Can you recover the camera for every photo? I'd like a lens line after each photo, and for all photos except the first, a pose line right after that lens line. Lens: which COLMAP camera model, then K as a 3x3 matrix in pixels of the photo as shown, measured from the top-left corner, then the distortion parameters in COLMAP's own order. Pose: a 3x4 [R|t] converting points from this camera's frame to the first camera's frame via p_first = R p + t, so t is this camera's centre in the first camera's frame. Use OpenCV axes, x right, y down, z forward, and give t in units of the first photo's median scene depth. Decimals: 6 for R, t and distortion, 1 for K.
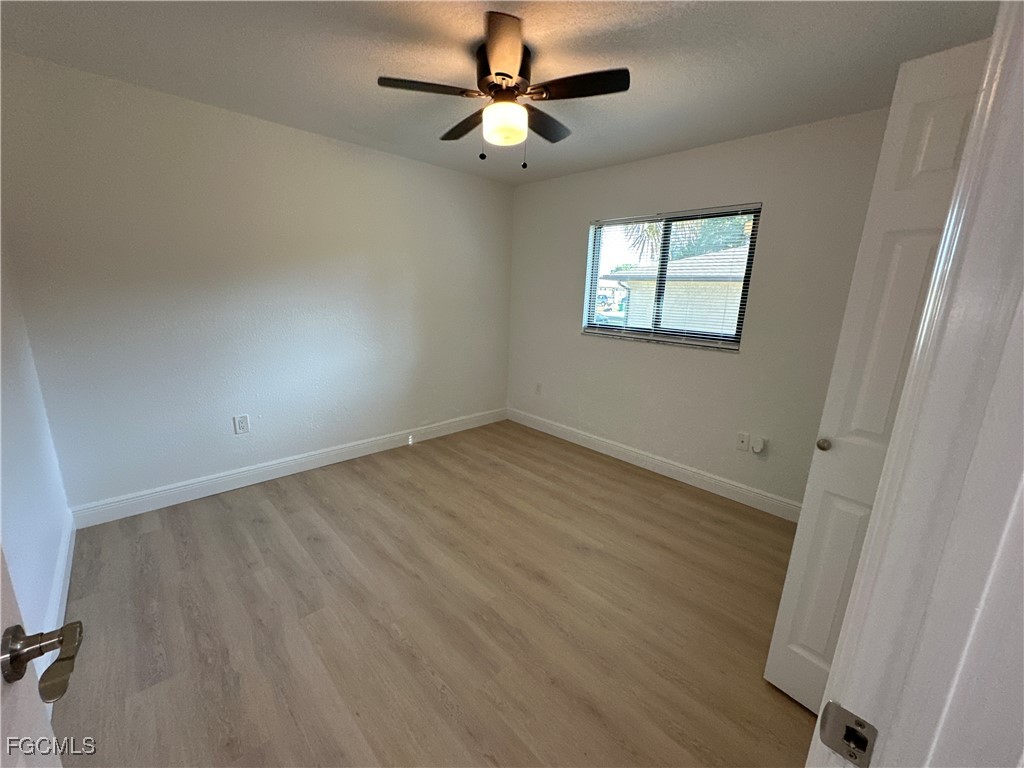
lens RADIAL K [[409.2, 0, 512.4], [0, 409.2, 385.4], [0, 0, 1]] dist [-0.004516, 0.000568]
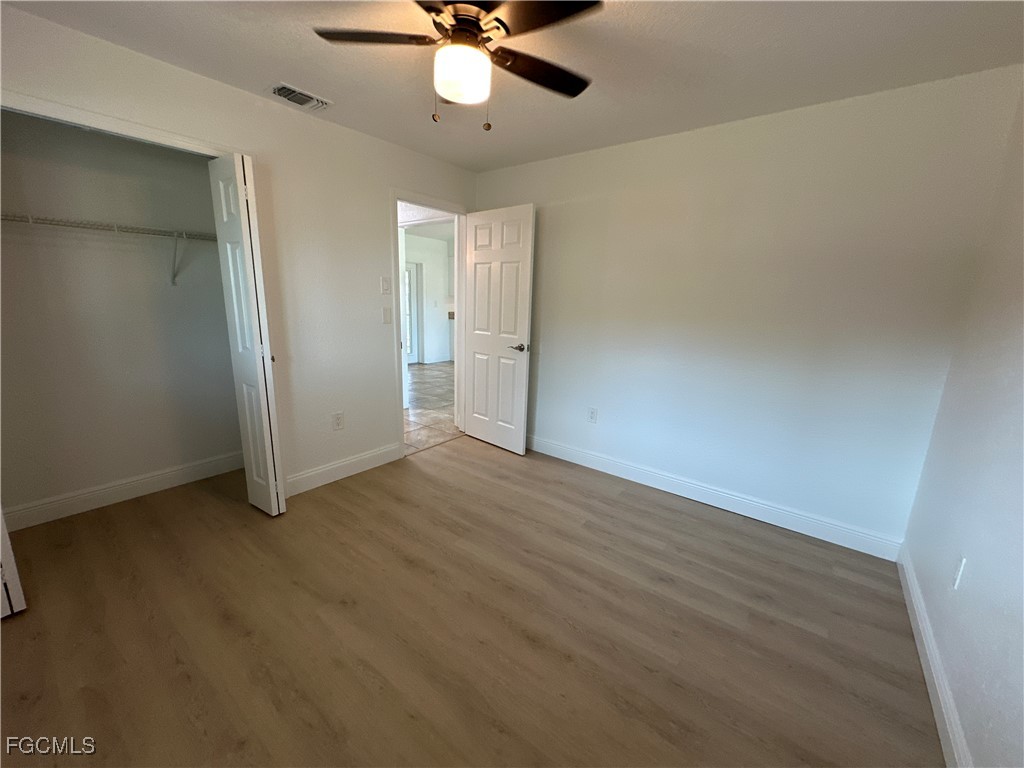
lens RADIAL K [[409.2, 0, 512.4], [0, 409.2, 385.4], [0, 0, 1]] dist [-0.004516, 0.000568]
pose [[-0.987747, -0.032959, -0.152542, -0.009645], [-0.094812, 0.903115, 0.418801, -0.375336], [0.123960, 0.428132, -0.895174, 1.712927]]
